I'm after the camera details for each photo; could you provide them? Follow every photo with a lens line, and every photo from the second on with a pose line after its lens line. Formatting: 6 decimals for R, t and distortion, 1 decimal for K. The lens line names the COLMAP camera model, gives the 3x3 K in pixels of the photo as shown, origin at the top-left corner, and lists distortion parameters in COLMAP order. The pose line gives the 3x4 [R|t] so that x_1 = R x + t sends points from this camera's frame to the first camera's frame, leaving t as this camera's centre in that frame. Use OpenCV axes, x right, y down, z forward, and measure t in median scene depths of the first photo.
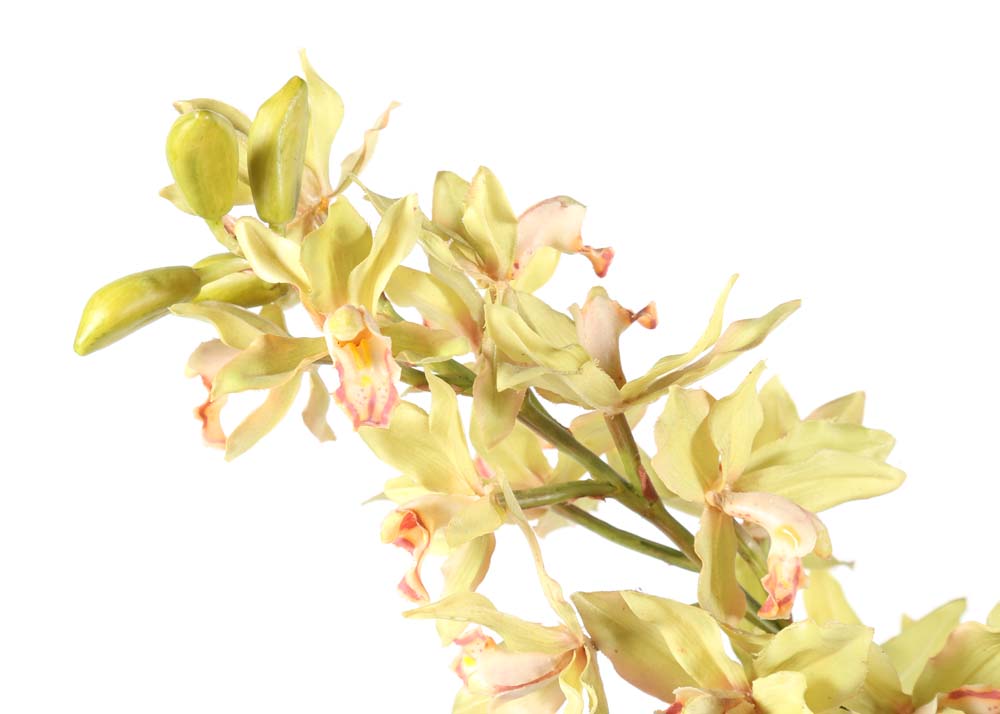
lens RADIAL K [[1877.3, 0, 492.5], [0, 1877.3, 357.4], [0, 0, 1]] dist [0.093762, 0.000000]
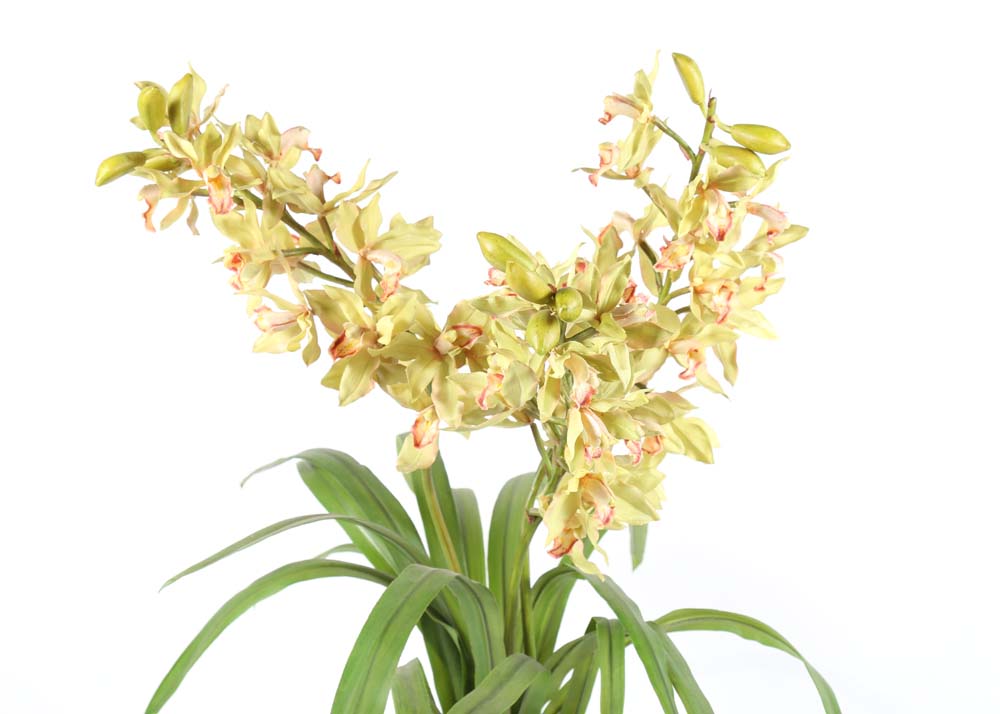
lens RADIAL K [[2156.5, 0, 501.6], [0, 2156.5, 359.8], [0, 0, 1]] dist [0.295638, 0.000000]
pose [[0.994468, 0.006376, 0.104845, 0.004561], [-0.006001, 0.999974, -0.003894, 0.224030], [-0.104867, 0.003243, 0.994481, -1.798464]]
